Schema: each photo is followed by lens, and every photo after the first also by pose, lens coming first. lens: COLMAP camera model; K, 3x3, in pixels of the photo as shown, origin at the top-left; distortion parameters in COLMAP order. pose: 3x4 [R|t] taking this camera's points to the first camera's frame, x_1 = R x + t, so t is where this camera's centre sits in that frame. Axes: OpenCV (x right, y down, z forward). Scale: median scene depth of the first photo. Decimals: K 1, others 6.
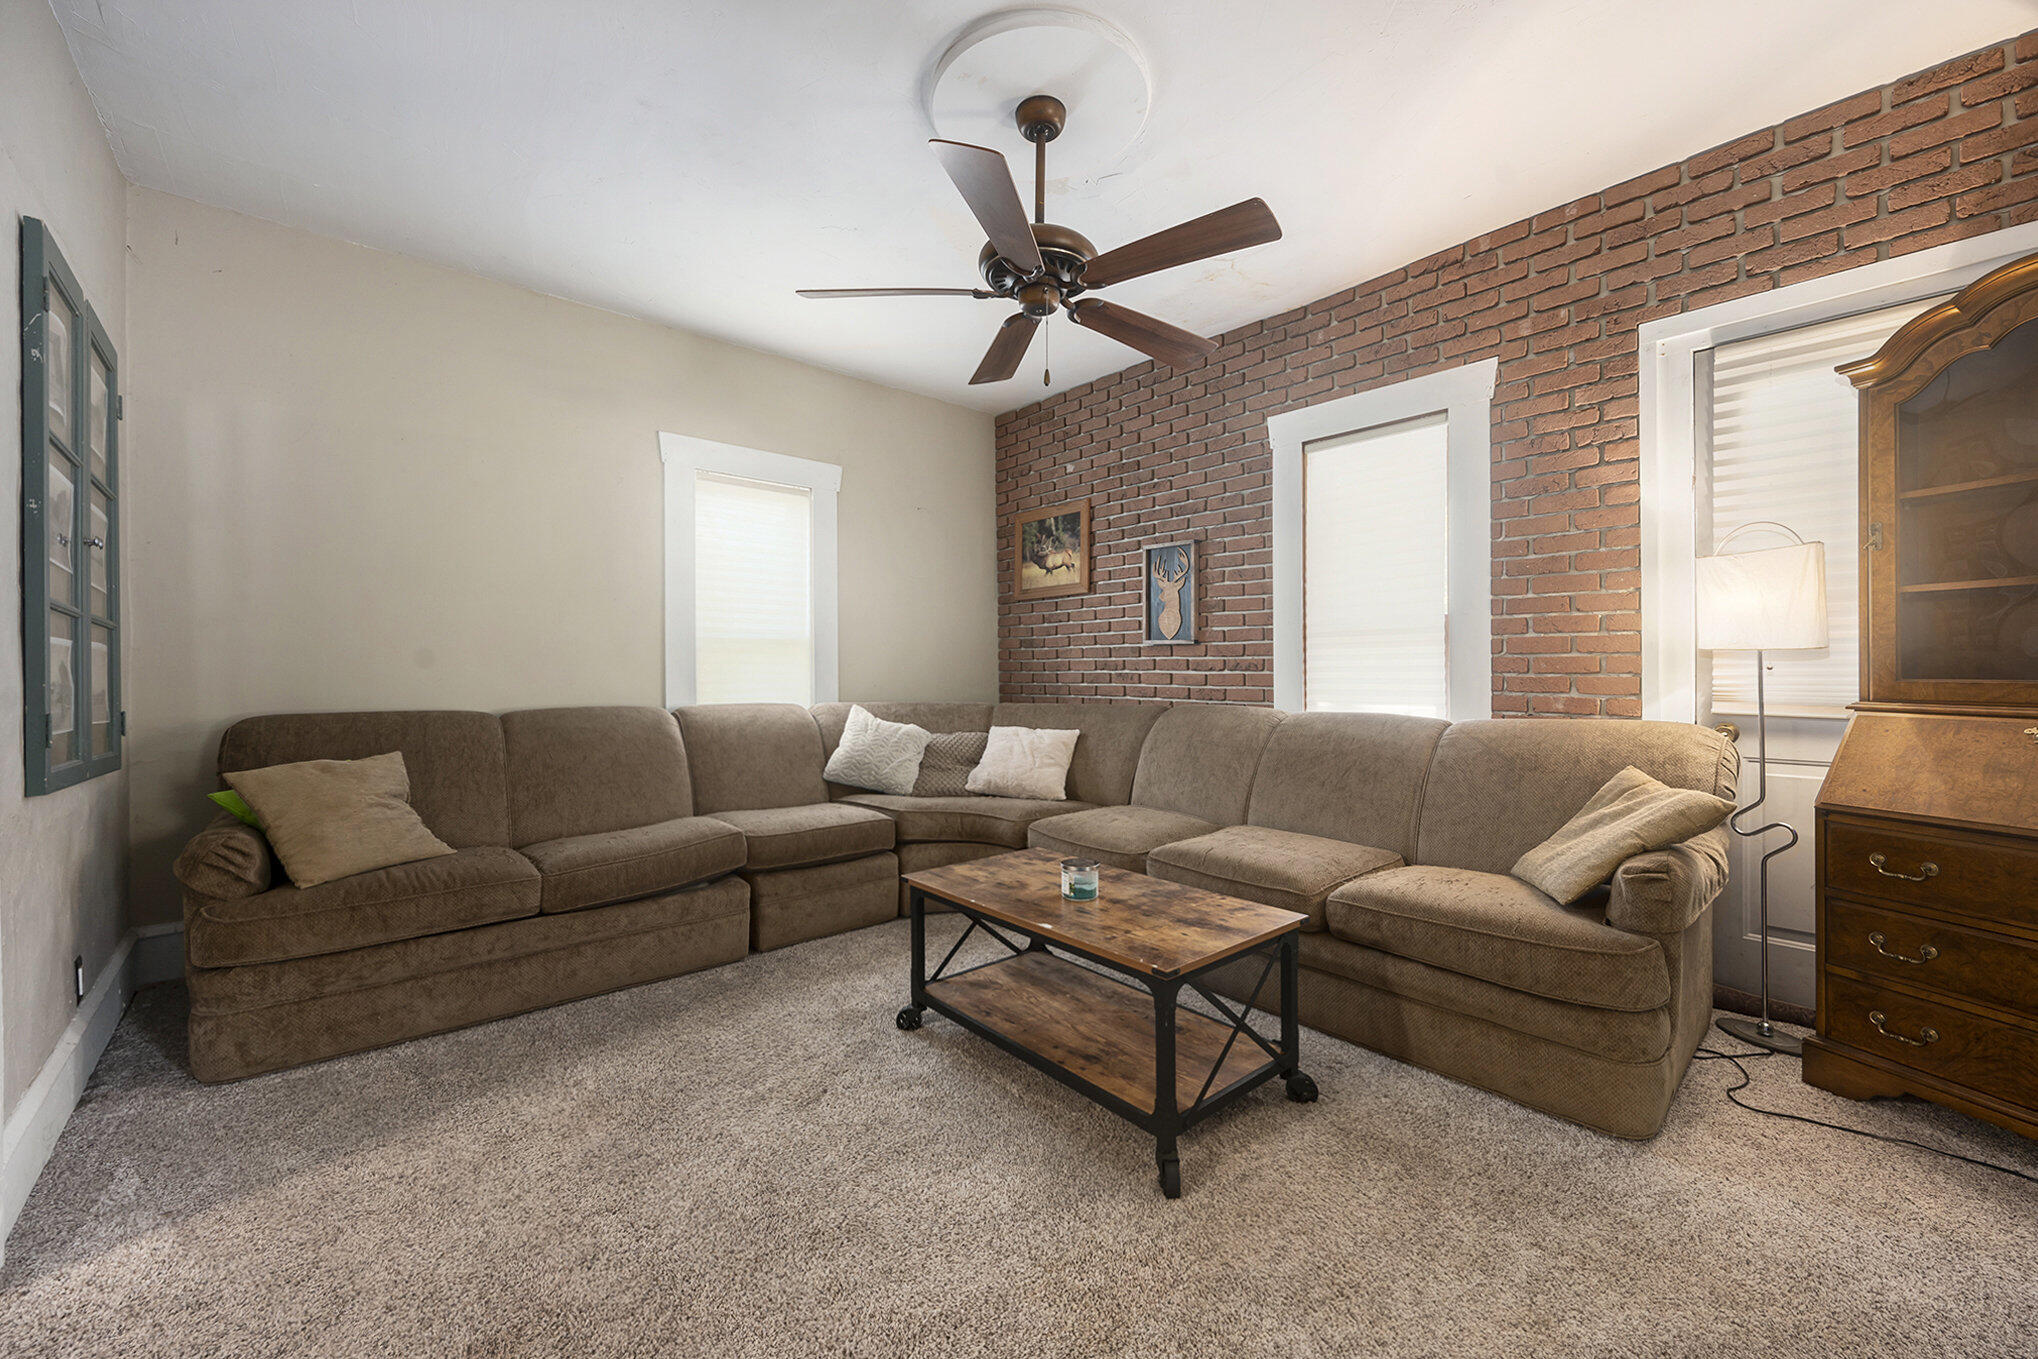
lens RADIAL K [[805.3, 0, 1020.4], [0, 805.3, 675.2], [0, 0, 1]] dist [0.004140, -0.000059]
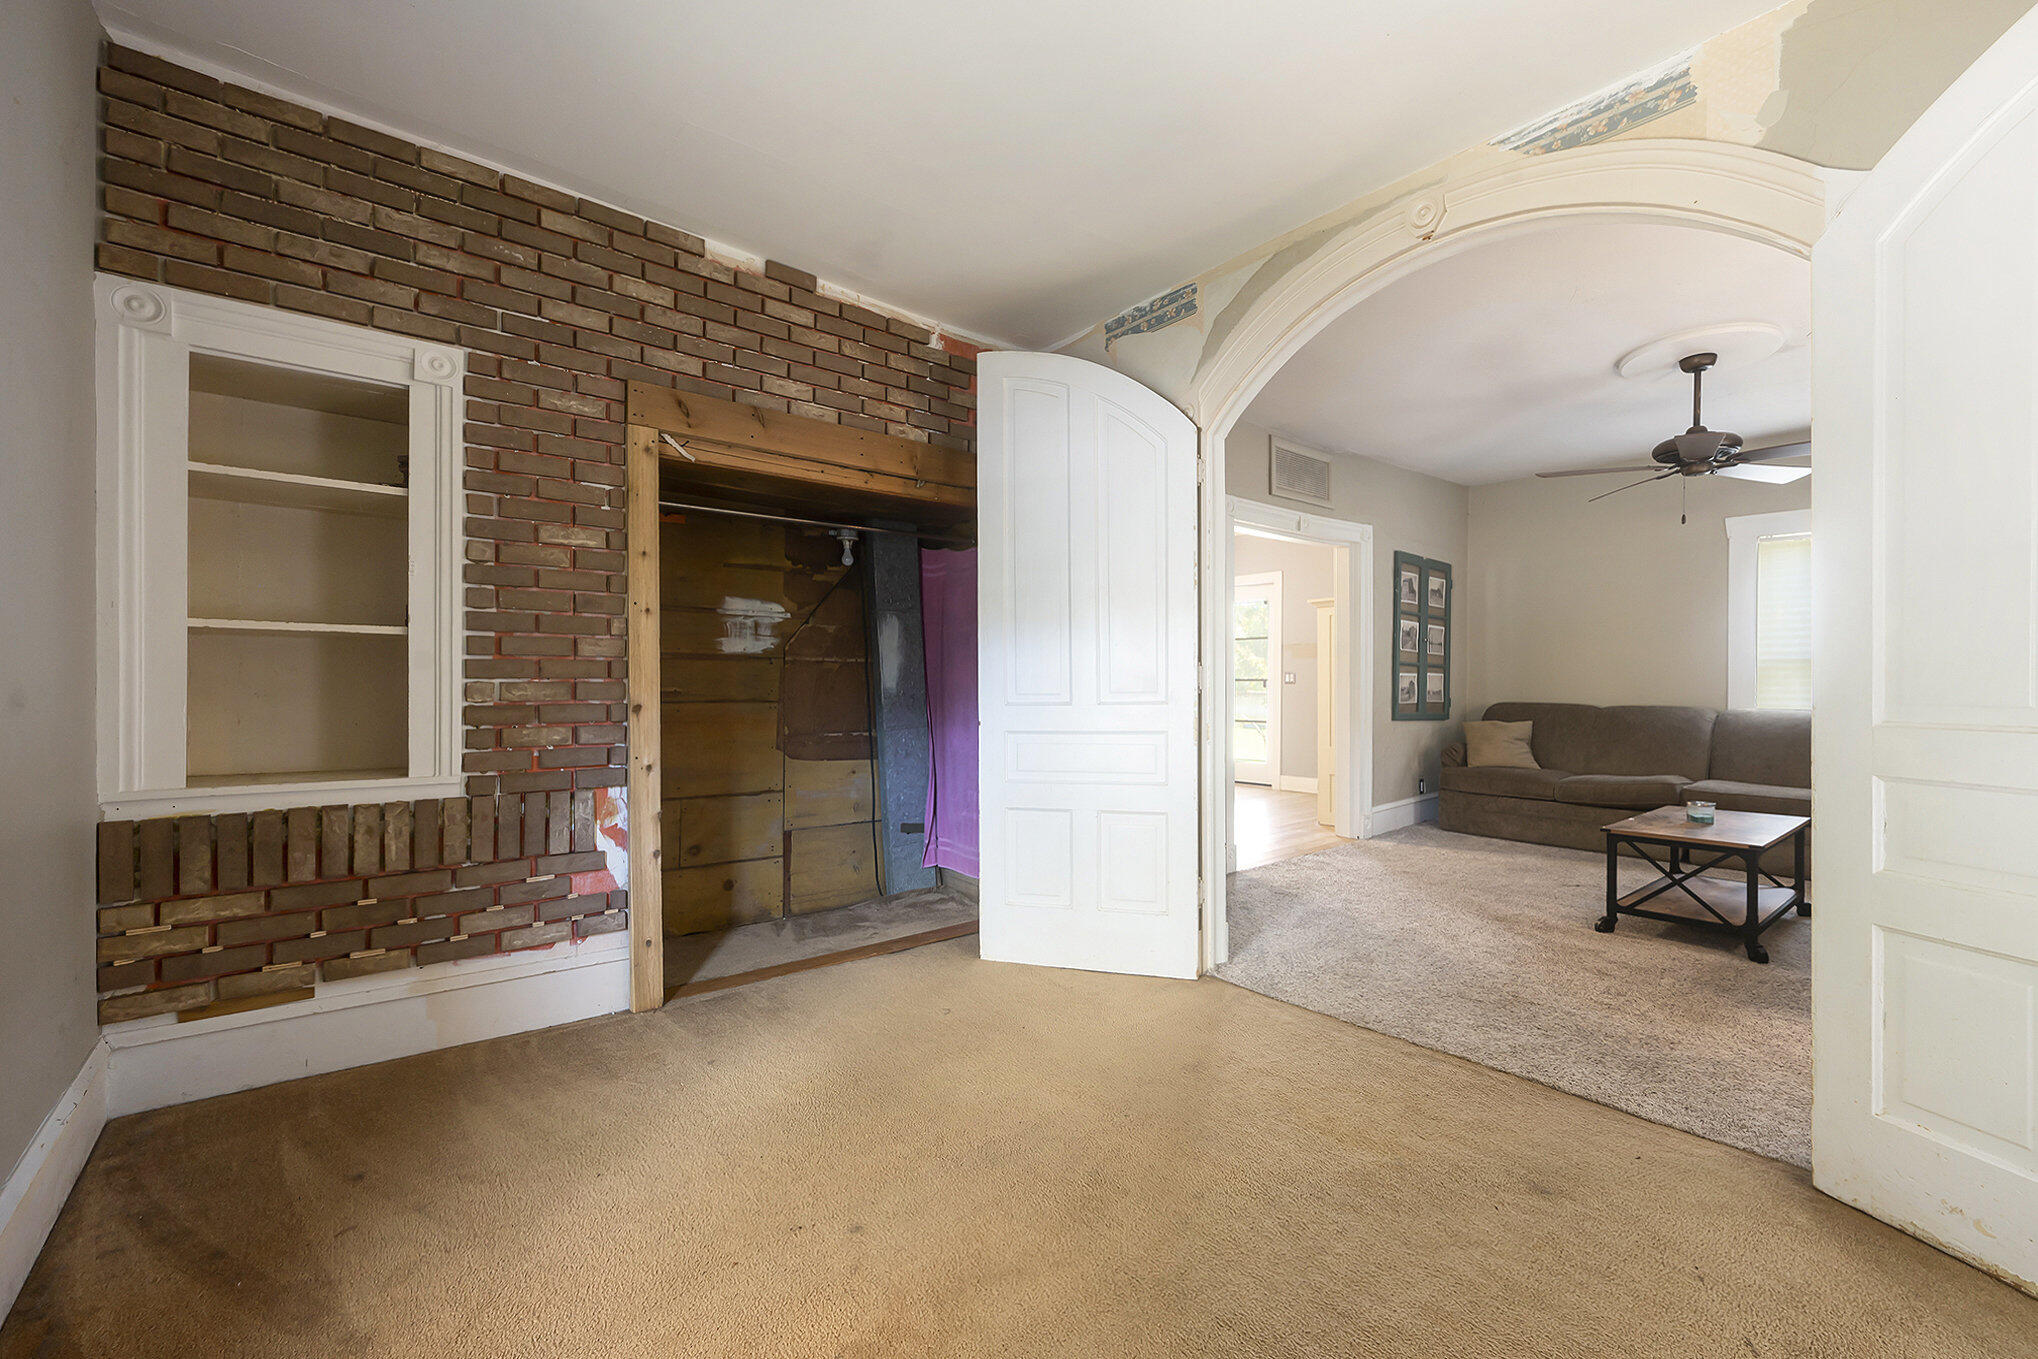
lens RADIAL K [[842.3, 0, 1013.1], [0, 842.3, 681.3], [0, 0, 1]] dist [0.002931, -0.000054]
pose [[-0.037142, 0.006524, -0.999289, 1.160749], [0.000121, 0.999979, 0.006524, -0.019767], [0.999310, 0.000121, -0.037142, -0.230667]]
